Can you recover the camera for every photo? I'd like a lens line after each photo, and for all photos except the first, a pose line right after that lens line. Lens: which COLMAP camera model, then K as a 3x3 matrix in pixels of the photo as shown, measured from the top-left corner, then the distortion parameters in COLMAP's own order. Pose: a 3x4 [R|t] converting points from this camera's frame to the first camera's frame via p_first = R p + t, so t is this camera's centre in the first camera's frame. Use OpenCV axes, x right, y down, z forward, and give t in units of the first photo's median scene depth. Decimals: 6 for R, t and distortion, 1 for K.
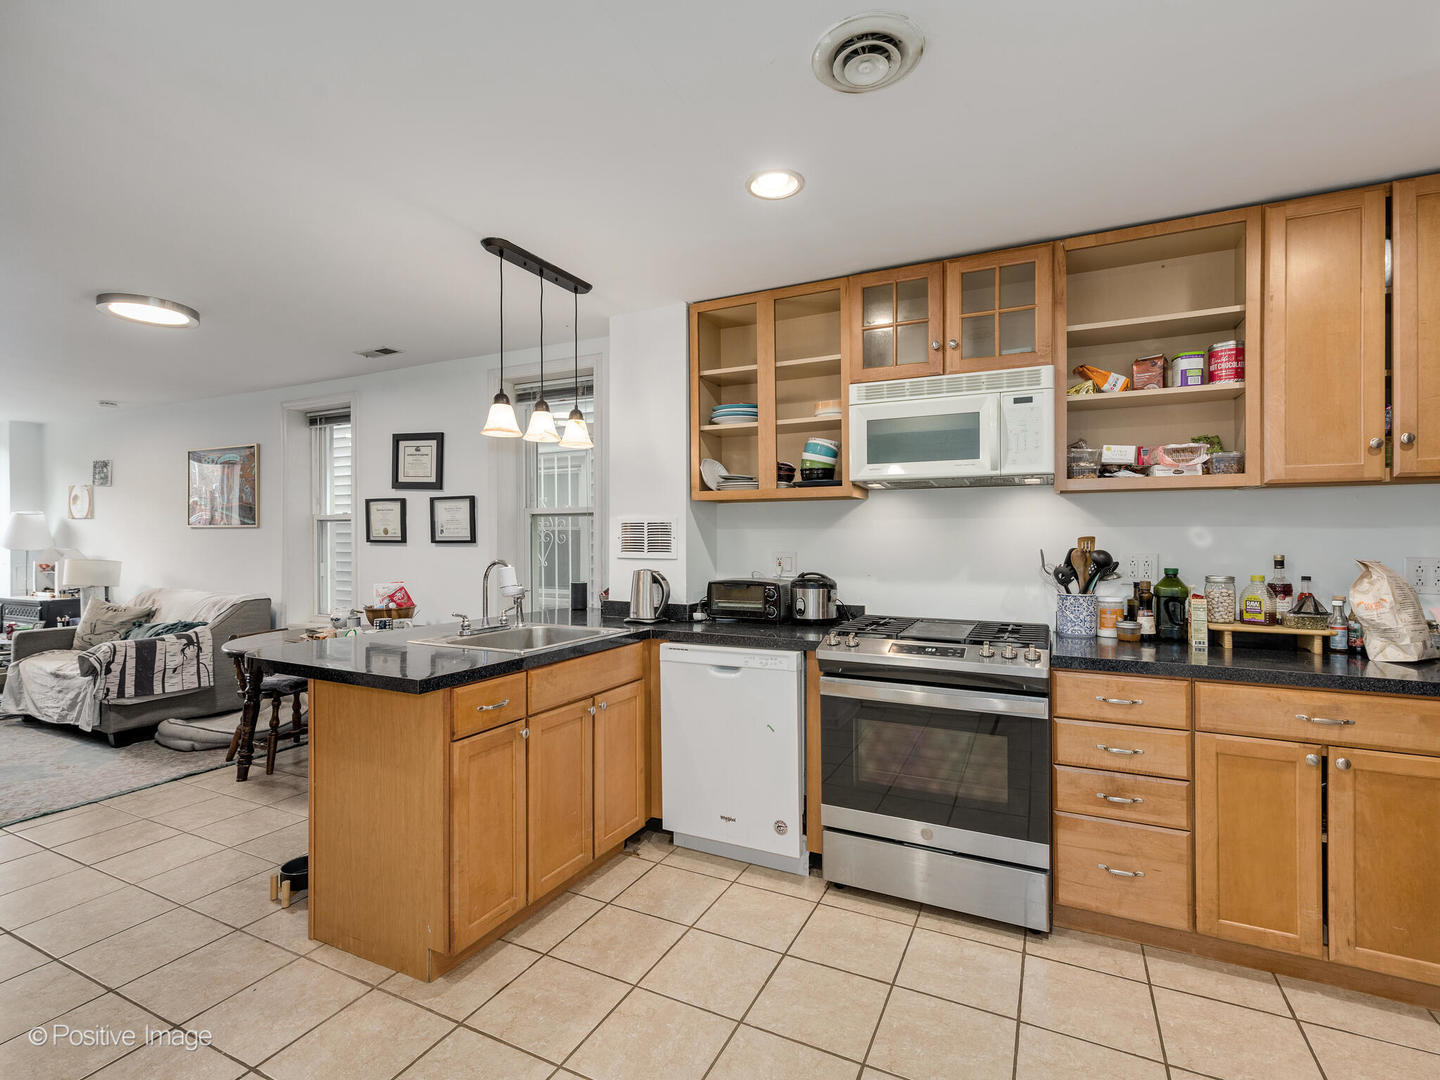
lens RADIAL K [[678.7, 0, 720.0], [0, 678.7, 540.0], [0, 0, 1]] dist [0.000215, -0.000093]
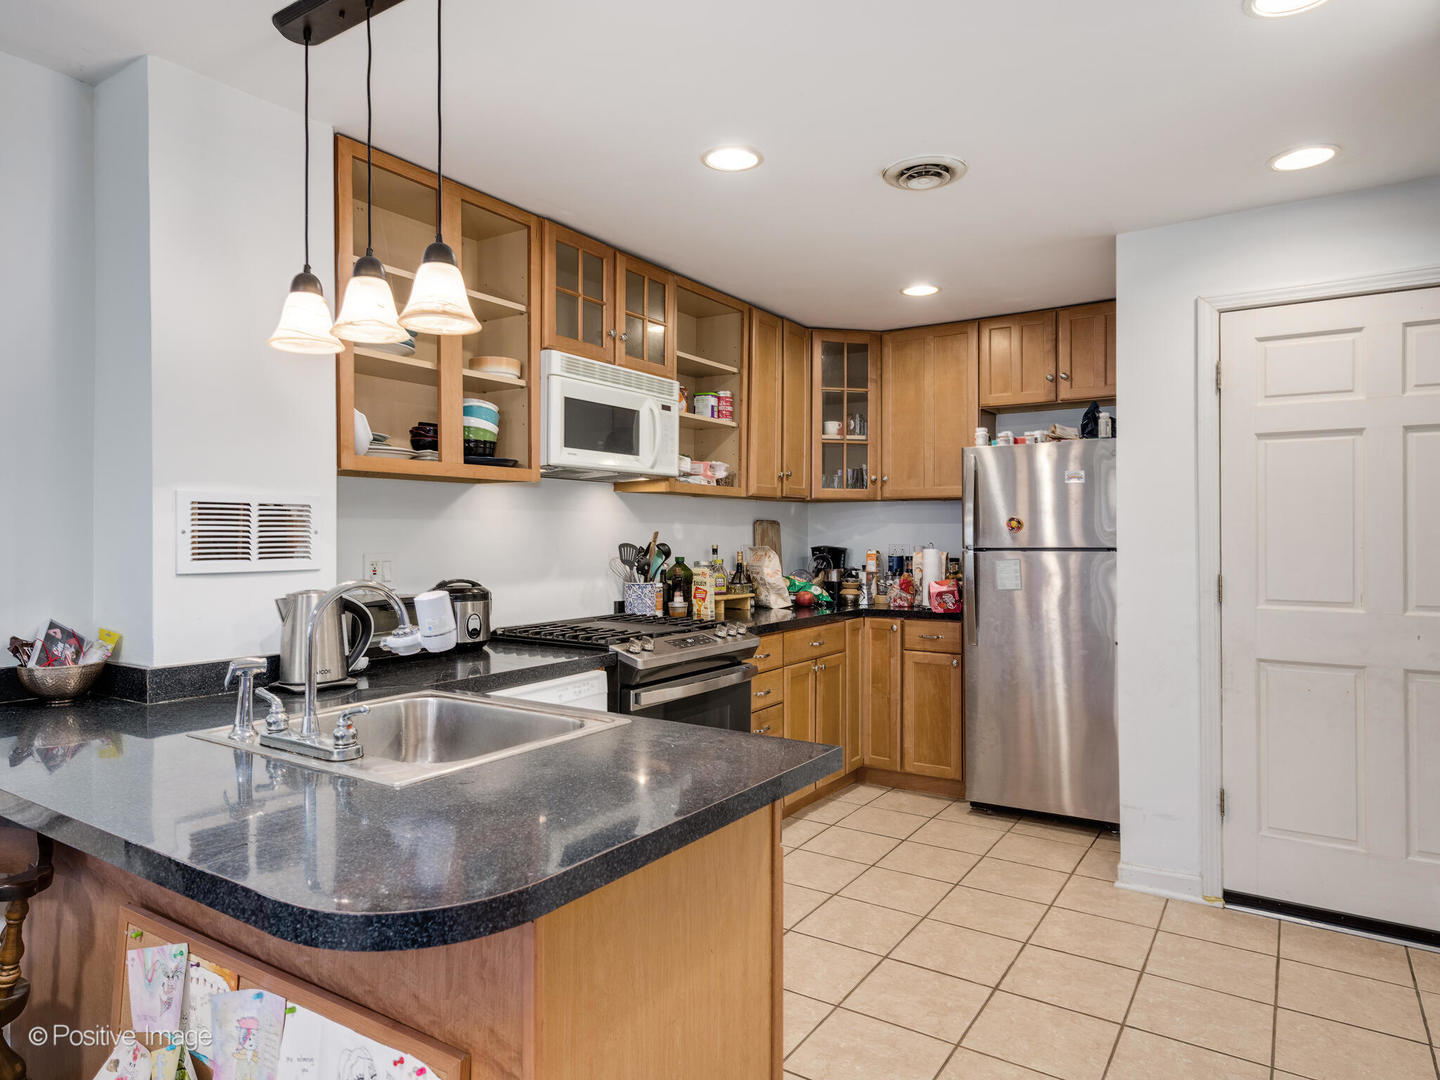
lens RADIAL K [[879.8, 0, 718.6], [0, 879.8, 528.2], [0, 0, 1]] dist [-0.002121, -0.000320]
pose [[0.125758, 0.006666, 0.992039, -0.933522], [0.005788, 0.999955, -0.007453, 0.000813], [-0.992044, 0.006680, 0.125714, 0.714898]]
